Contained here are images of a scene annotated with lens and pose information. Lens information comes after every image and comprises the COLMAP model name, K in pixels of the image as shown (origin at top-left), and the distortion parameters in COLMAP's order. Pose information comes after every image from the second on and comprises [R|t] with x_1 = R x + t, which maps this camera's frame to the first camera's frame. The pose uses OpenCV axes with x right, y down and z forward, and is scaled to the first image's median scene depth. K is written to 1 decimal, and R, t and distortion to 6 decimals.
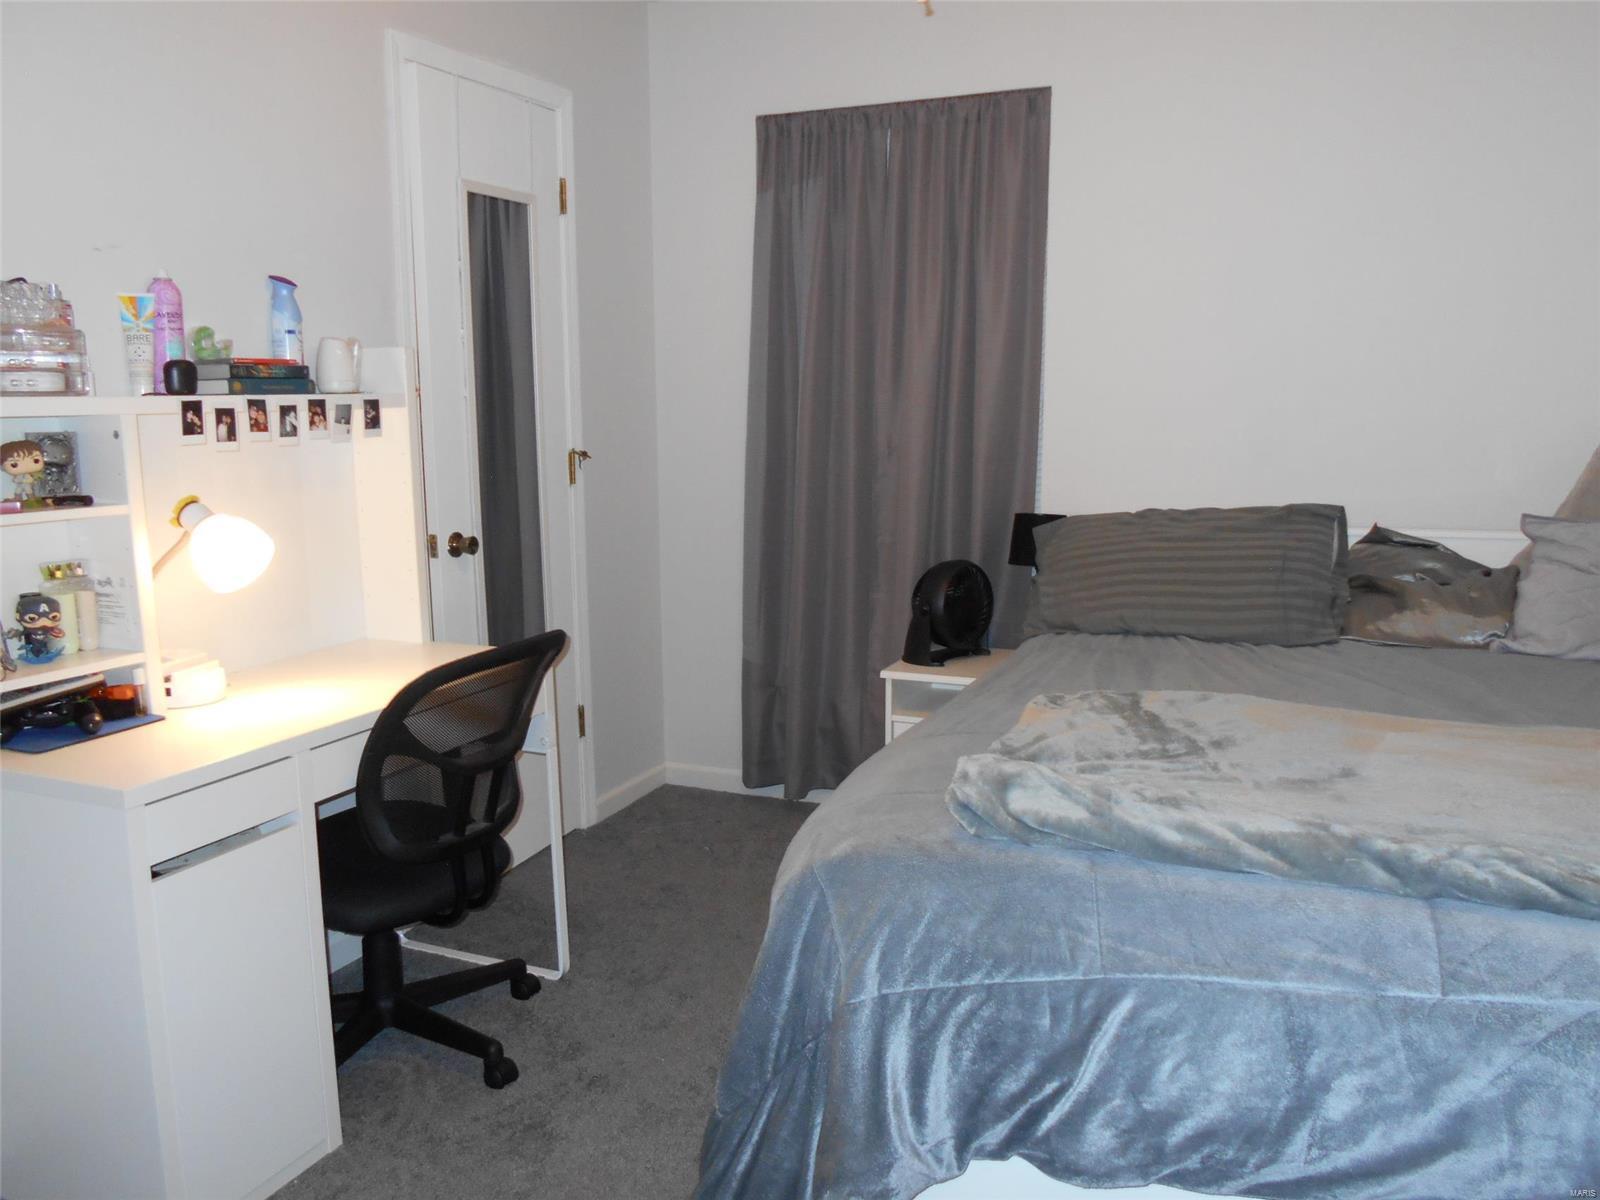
lens RADIAL K [[1175.4, 0, 675.6], [0, 1175.4, 604.8], [0, 0, 1]] dist [-0.045911, 0.075260]
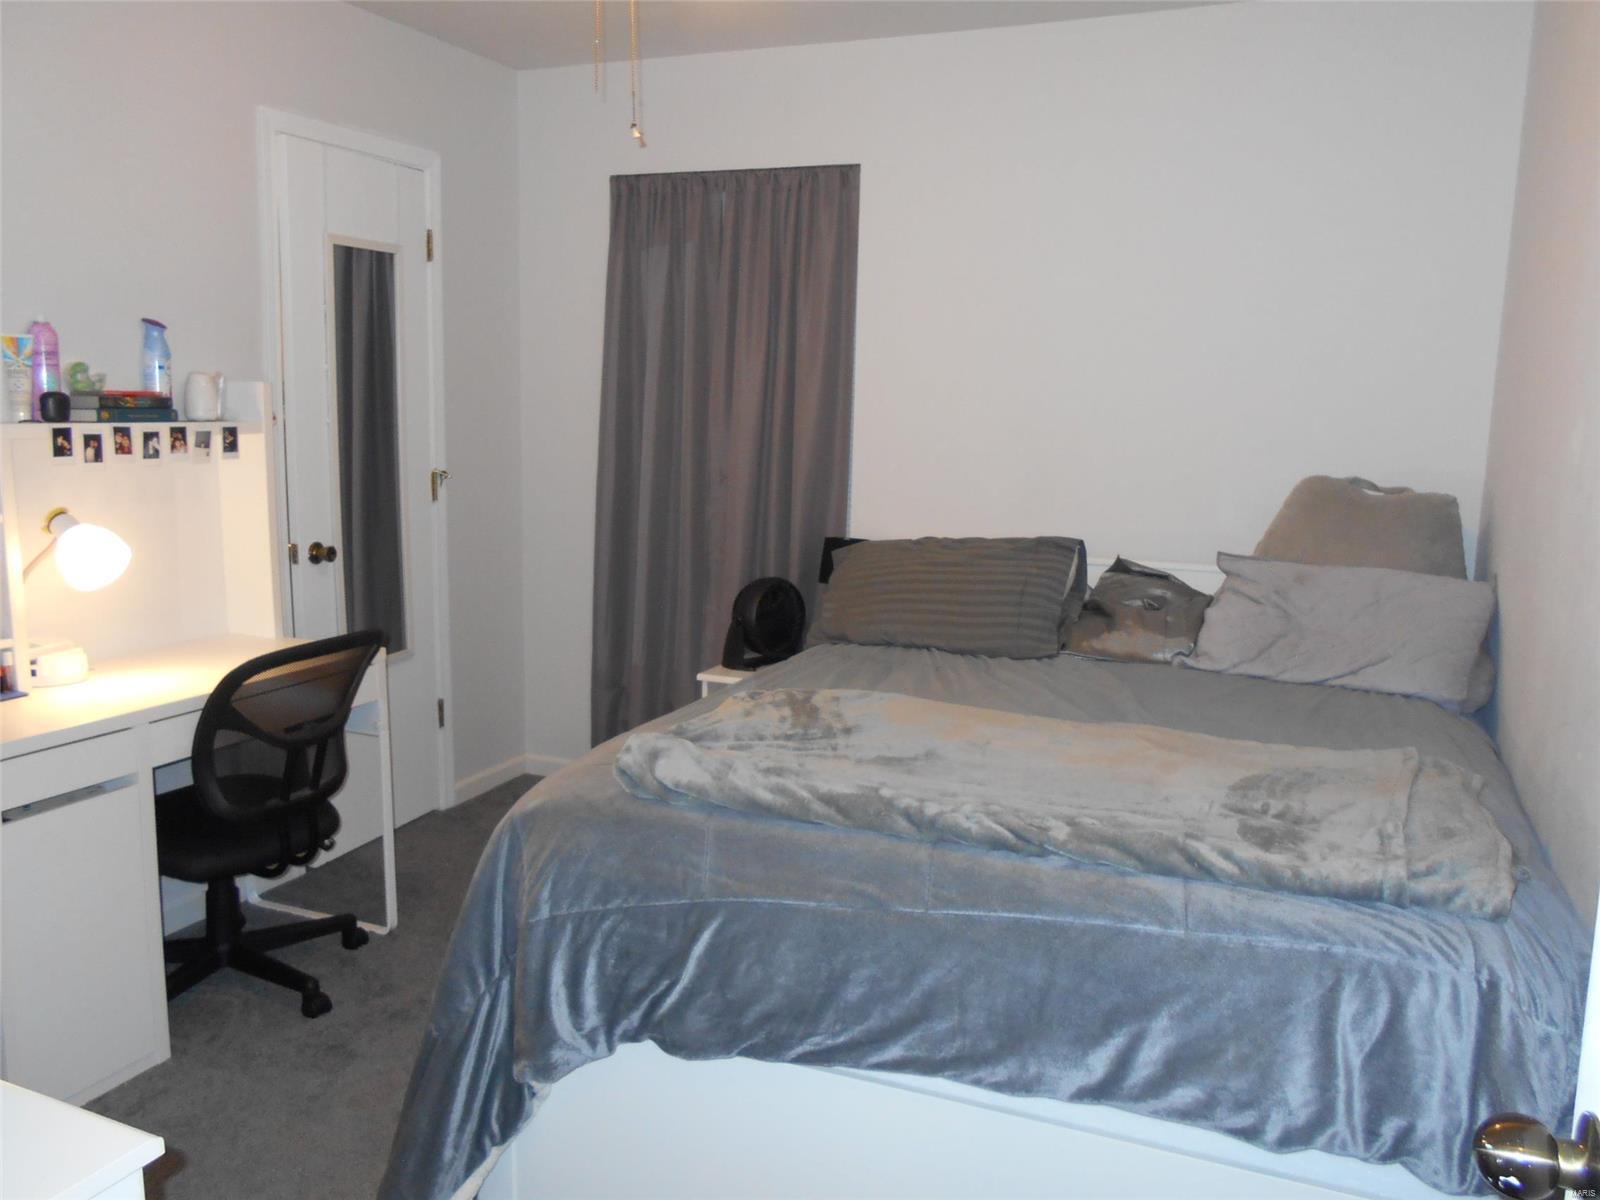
lens RADIAL K [[1303.7, 0, 790.5], [0, 1303.7, 601.8], [0, 0, 1]] dist [-0.060887, 0.078924]
pose [[0.999167, 0.025140, 0.032160, 0.275585], [-0.024838, 0.999644, -0.009732, -0.003710], [-0.032393, 0.008925, 0.999435, -0.315875]]
